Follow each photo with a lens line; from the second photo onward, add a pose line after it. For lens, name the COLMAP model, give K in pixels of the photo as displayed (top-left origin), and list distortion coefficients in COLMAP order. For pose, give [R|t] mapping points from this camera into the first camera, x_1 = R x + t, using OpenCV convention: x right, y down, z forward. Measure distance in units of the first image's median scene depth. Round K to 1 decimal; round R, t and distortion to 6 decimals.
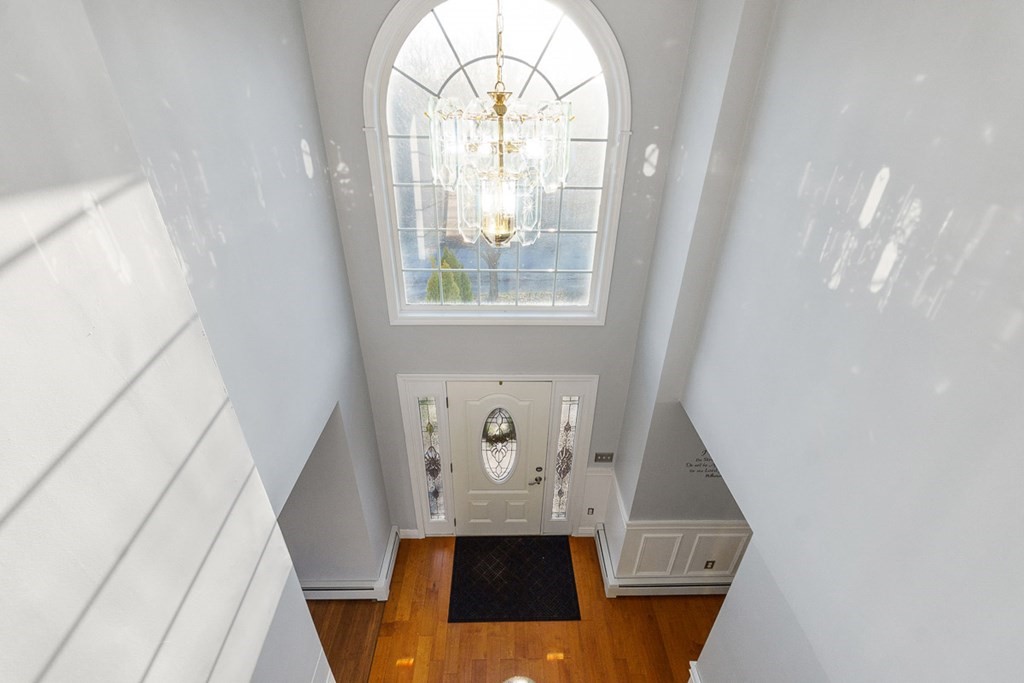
lens RADIAL K [[440.4, 0, 505.3], [0, 440.4, 345.7], [0, 0, 1]] dist [0.002085, 0.000179]
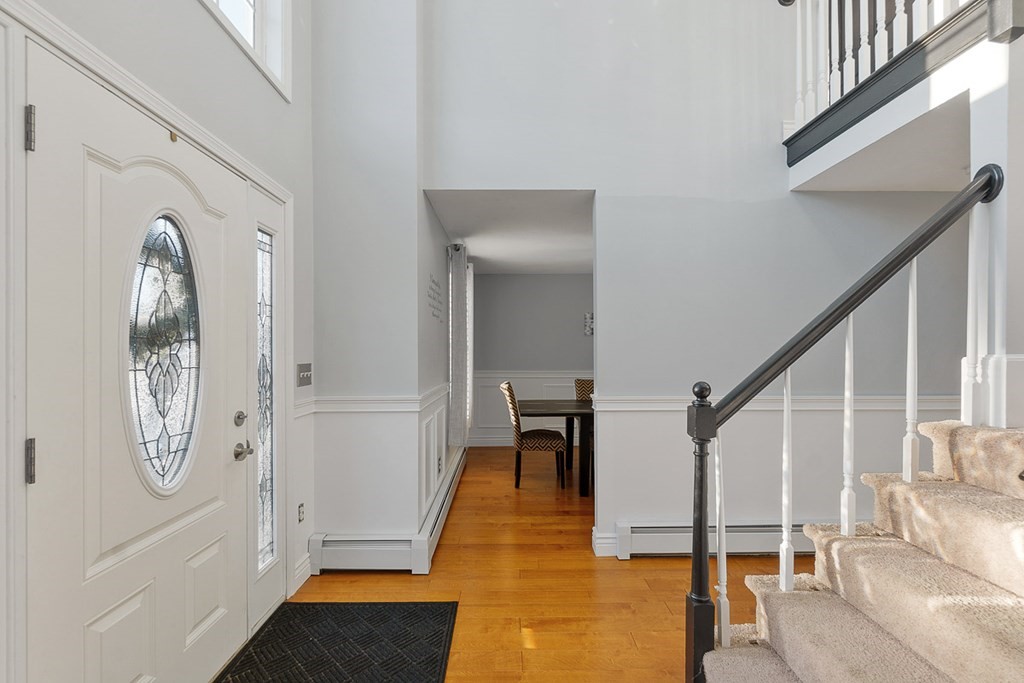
lens RADIAL K [[440.4, 0, 505.3], [0, 440.4, 345.7], [0, 0, 1]] dist [0.002085, 0.000179]
pose [[0.011181, -0.005505, 0.999922, -0.401209], [0.496389, 0.868100, -0.000771, 0.395285], [-0.868028, 0.496359, 0.012439, 0.829825]]
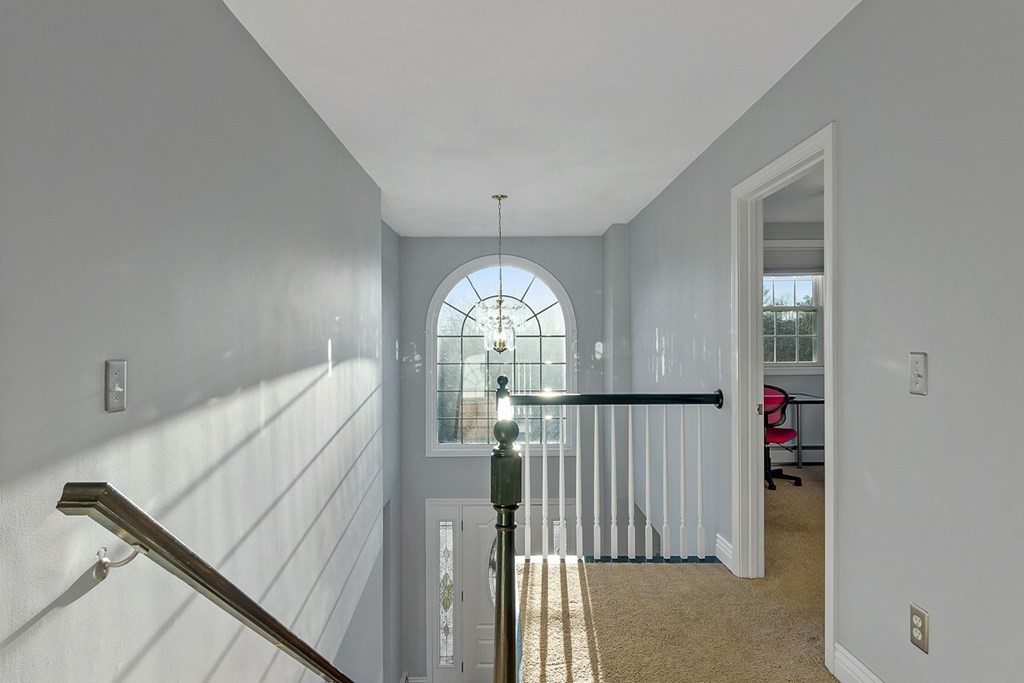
lens RADIAL K [[518.4, 0, 512.0], [0, 518.4, 341.5], [0, 0, 1]] dist [-0.001185, -0.000057]
pose [[0.999869, -0.015735, 0.003783, 0.014147], [0.015579, 0.872591, -0.488204, 0.394169], [0.004381, 0.488199, 0.872722, -0.556091]]
